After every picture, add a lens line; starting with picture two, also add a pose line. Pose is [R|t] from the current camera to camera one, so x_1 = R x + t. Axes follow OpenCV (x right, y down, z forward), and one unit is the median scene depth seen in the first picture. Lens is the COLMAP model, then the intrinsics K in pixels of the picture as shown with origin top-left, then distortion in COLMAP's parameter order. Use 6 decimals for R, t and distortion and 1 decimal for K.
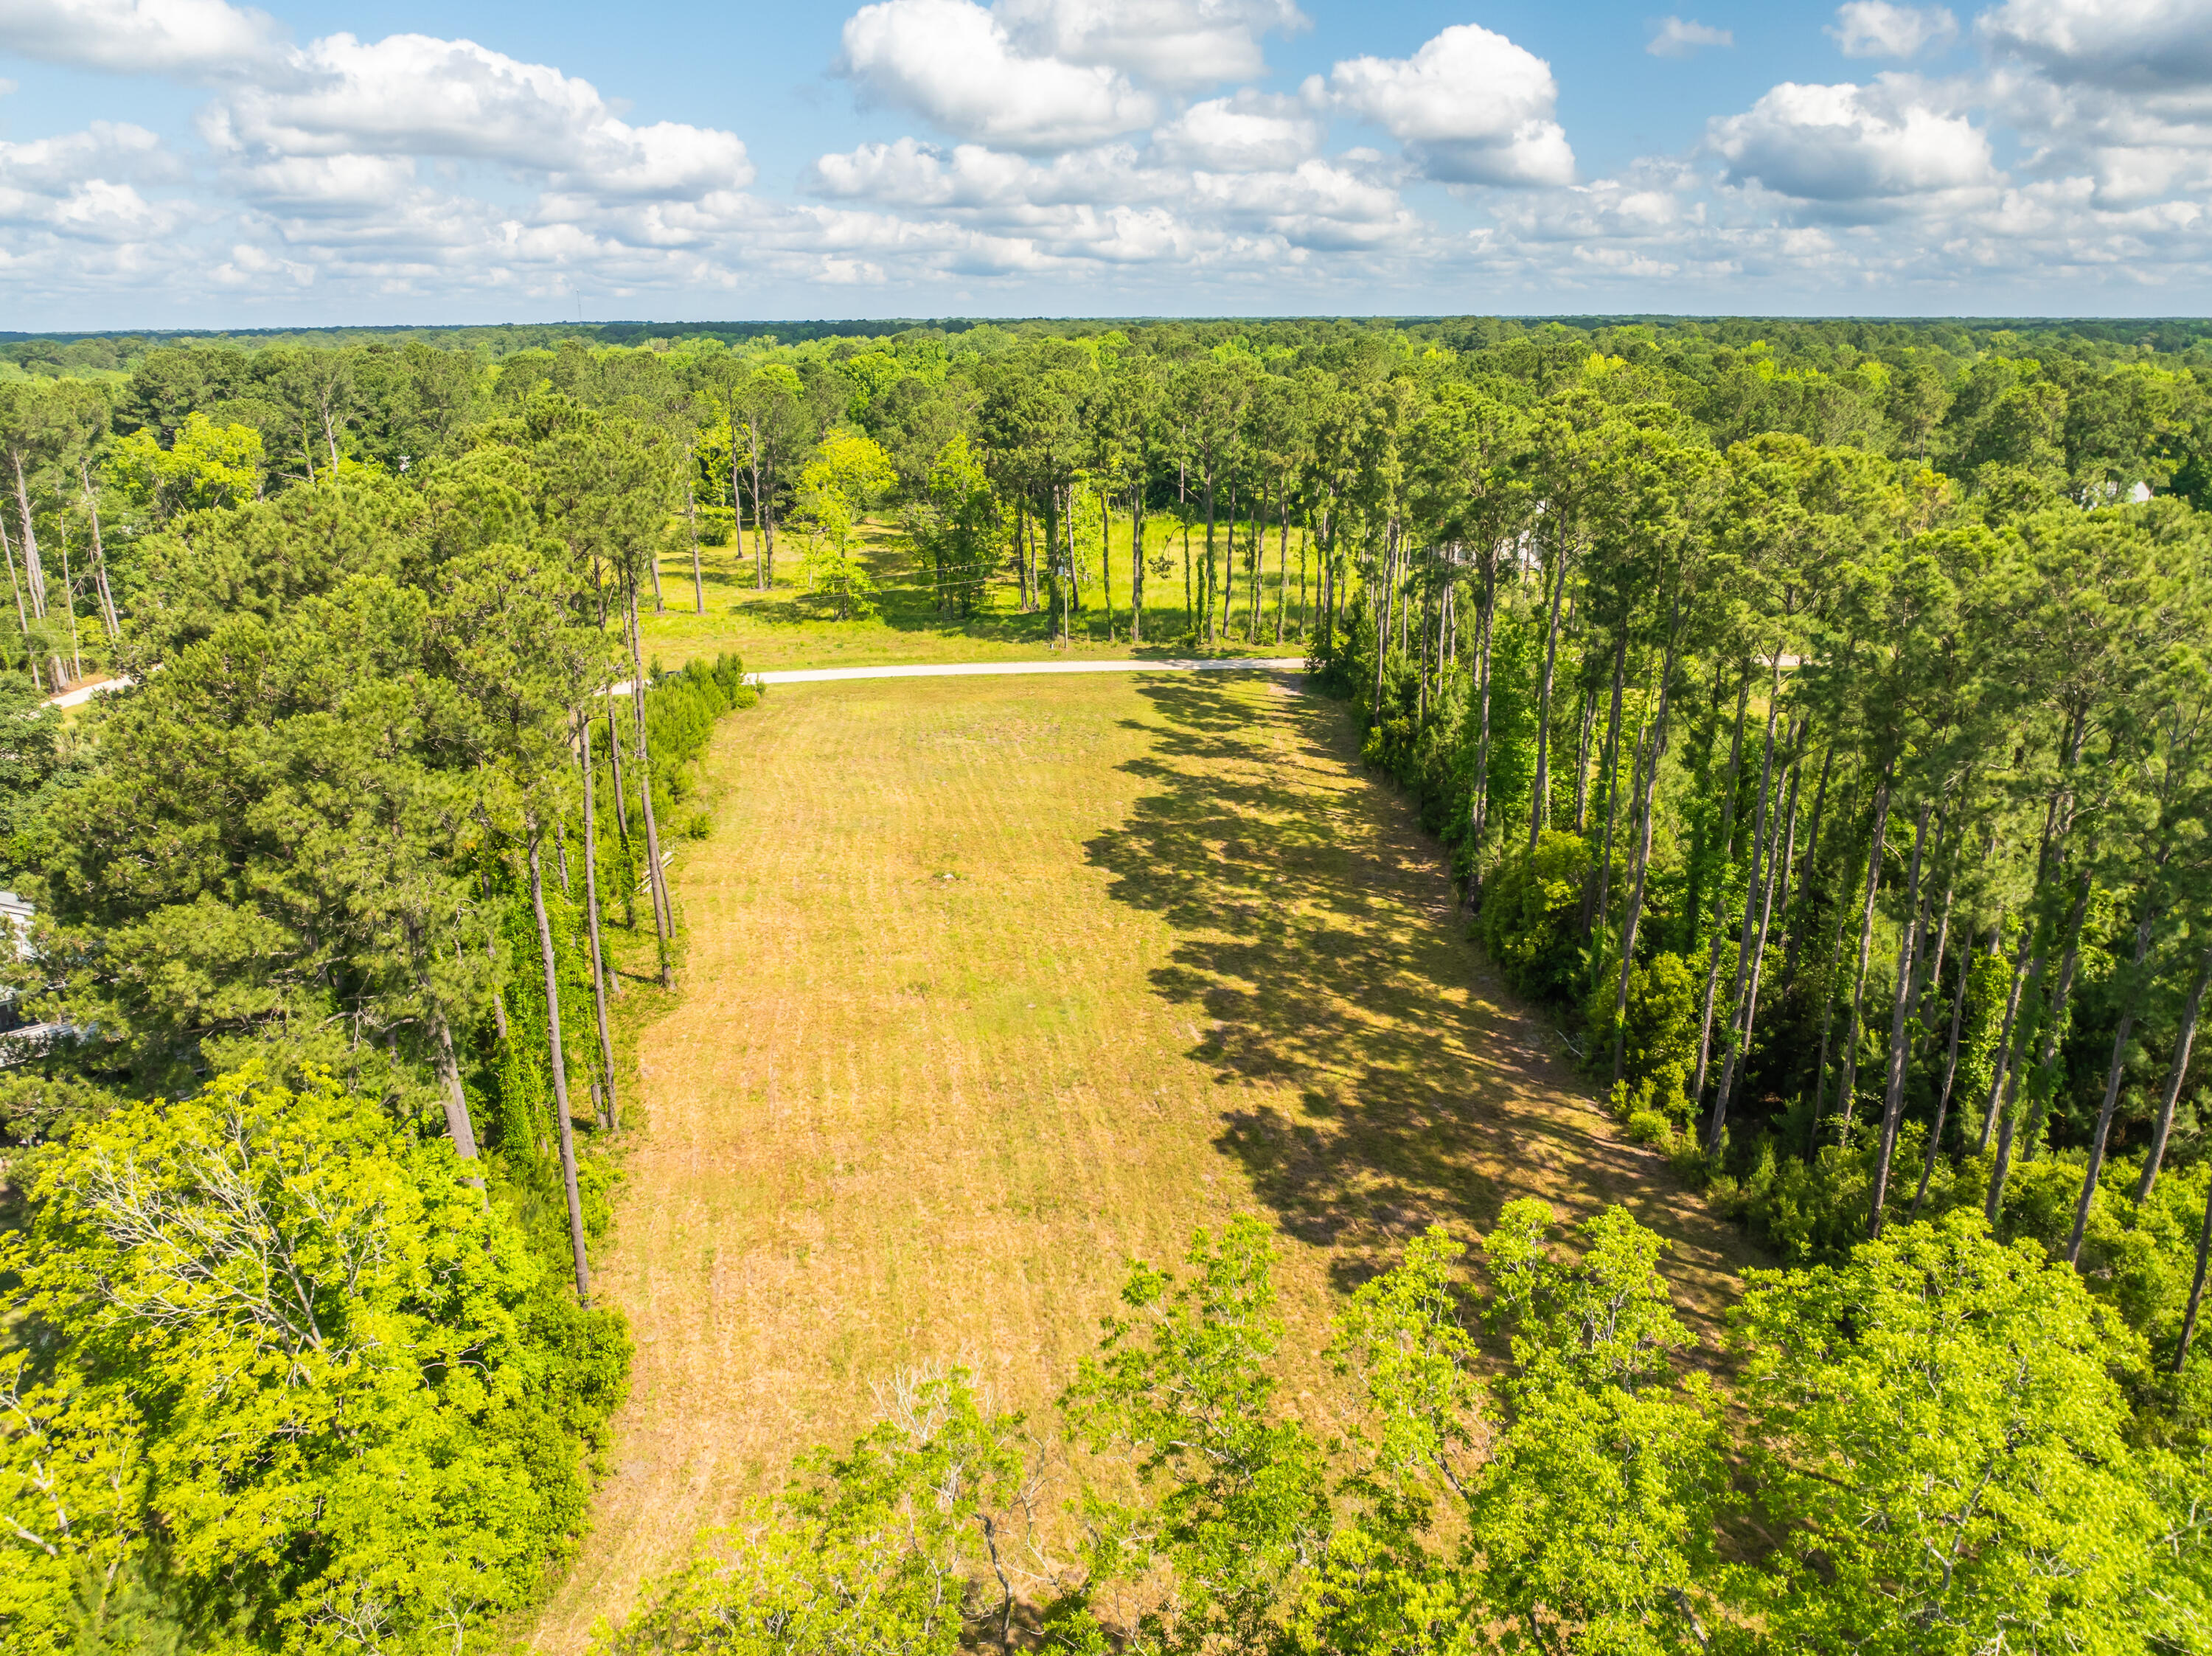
lens RADIAL K [[1572.3, 0, 1099.9], [0, 1572.3, 843.4], [0, 0, 1]] dist [-0.045254, 0.009671]
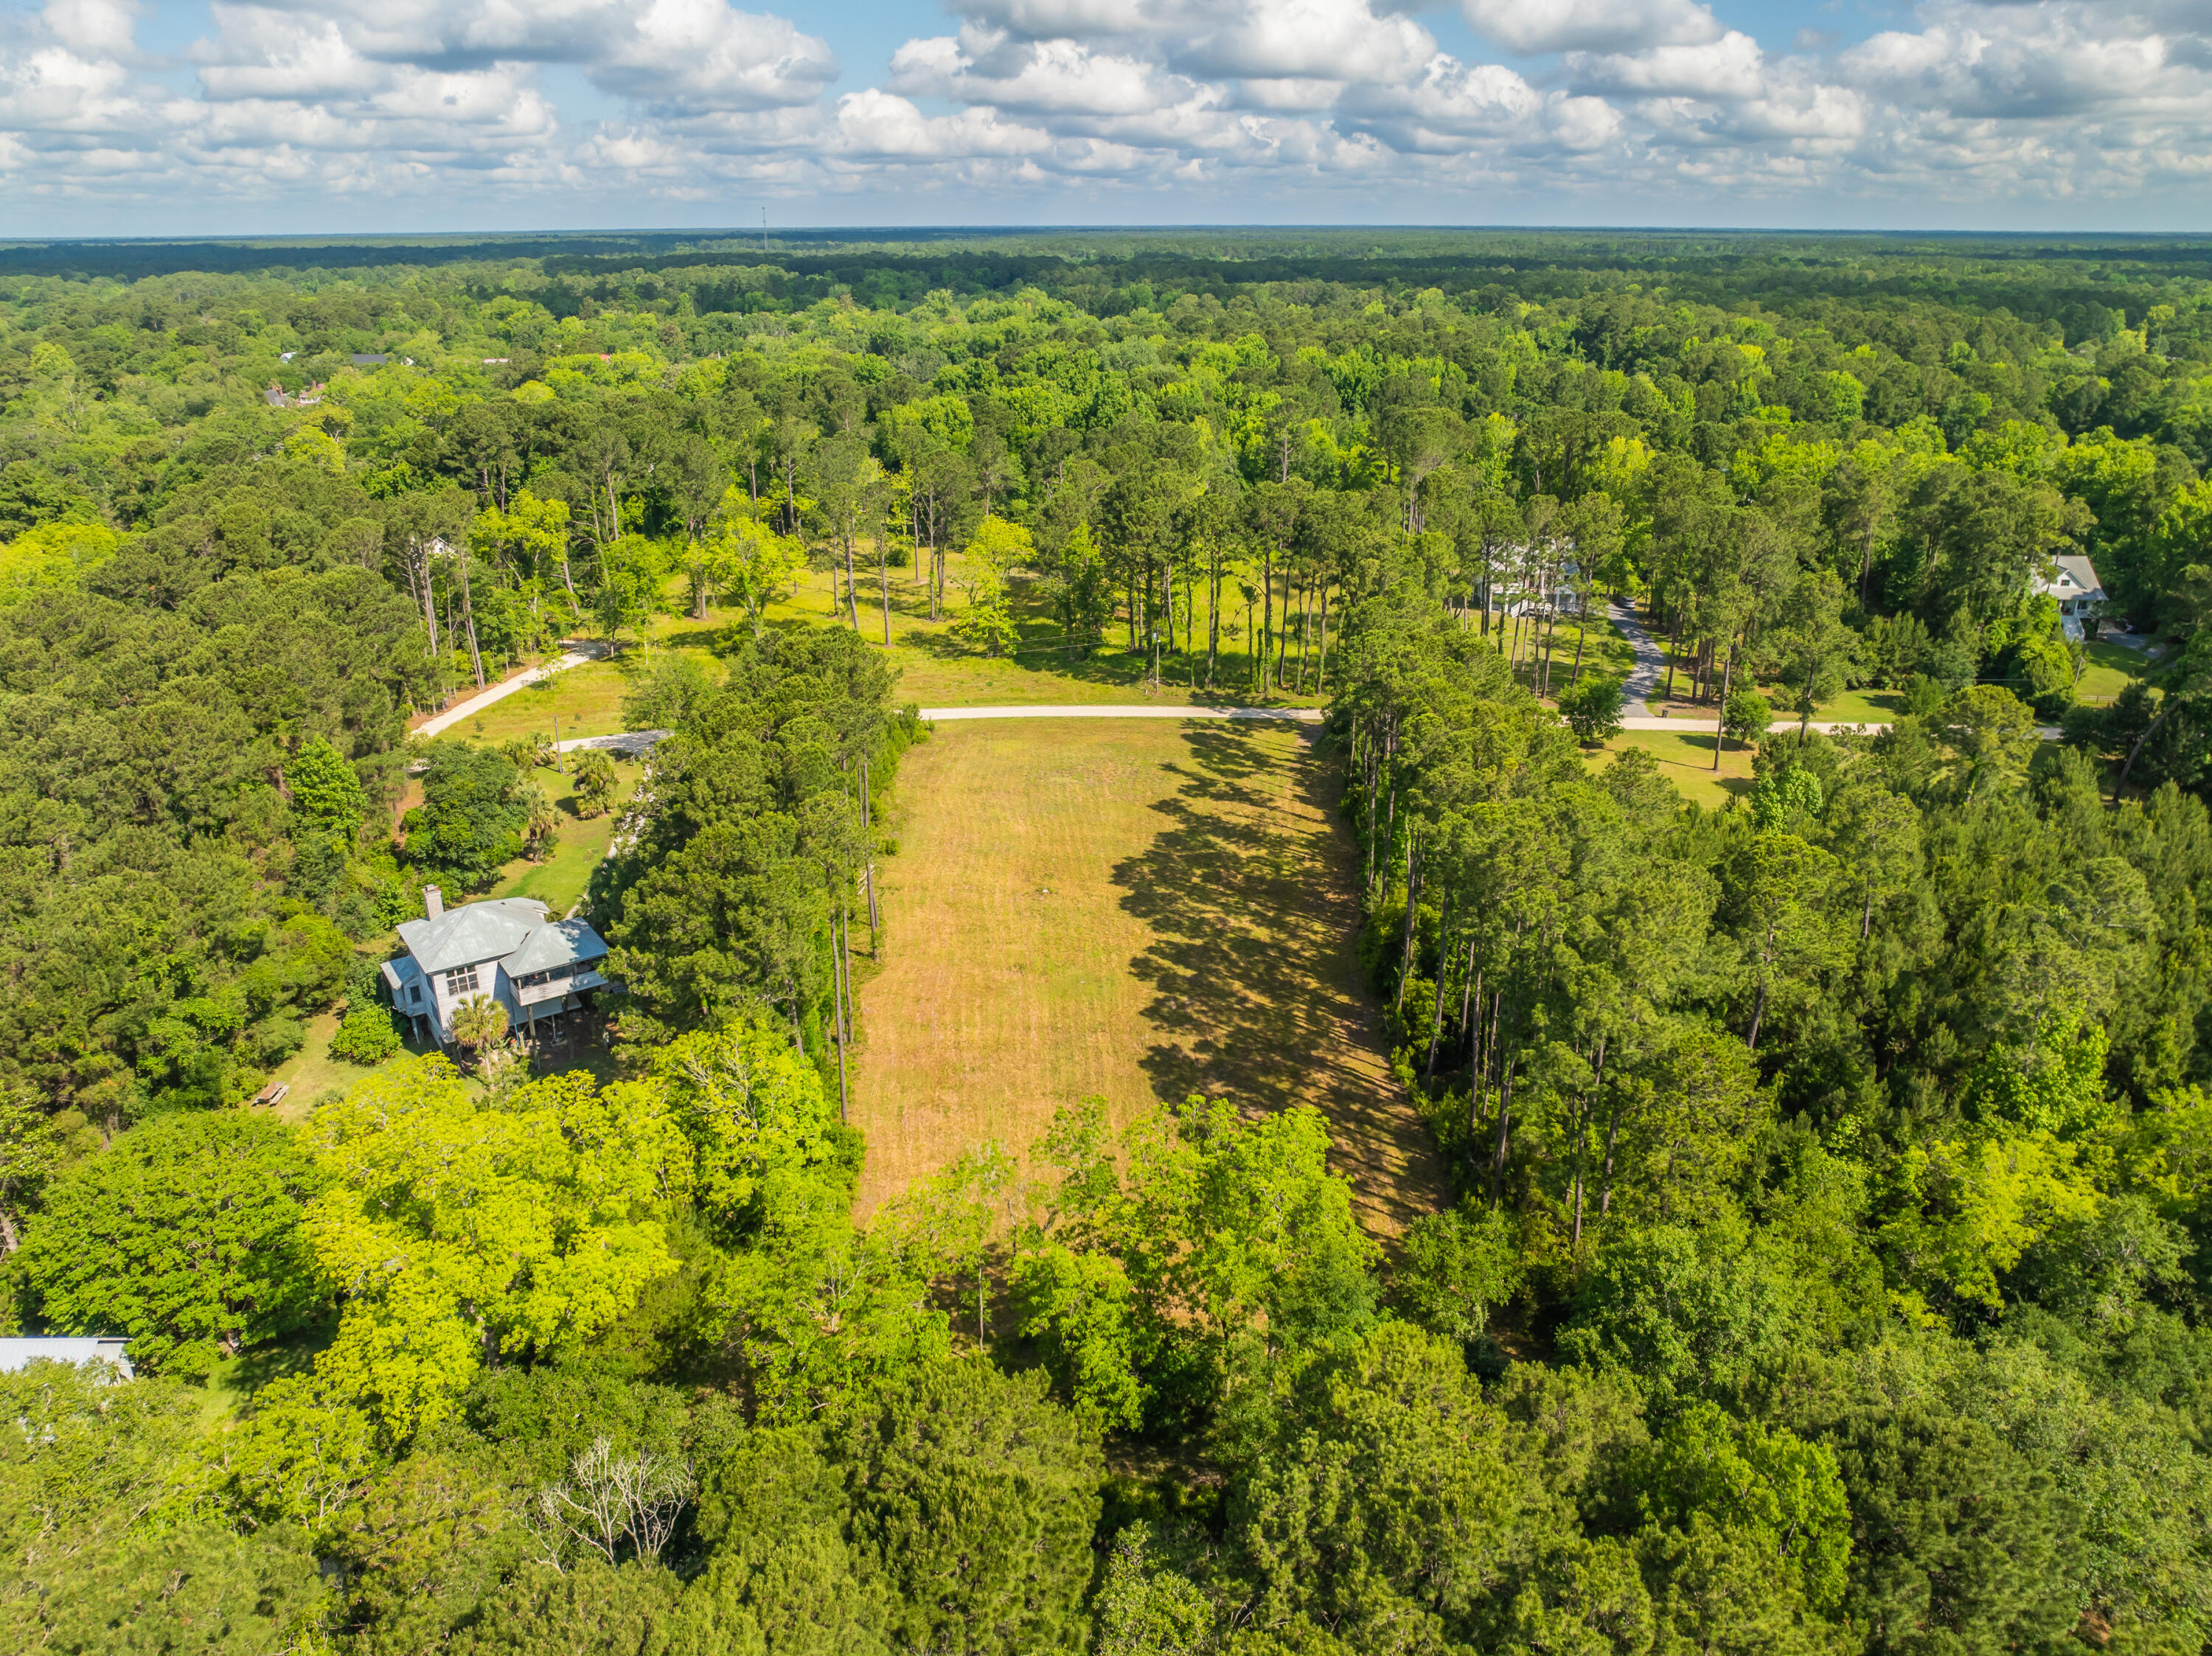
lens RADIAL K [[1572.3, 0, 1113.4], [0, 1572.3, 818.0], [0, 0, 1]] dist [-0.045254, 0.009671]
pose [[0.995380, 0.022987, -0.093226, 0.126983], [-0.019561, 0.999105, 0.037494, -0.120906], [0.094005, -0.035497, 0.994939, -0.616424]]
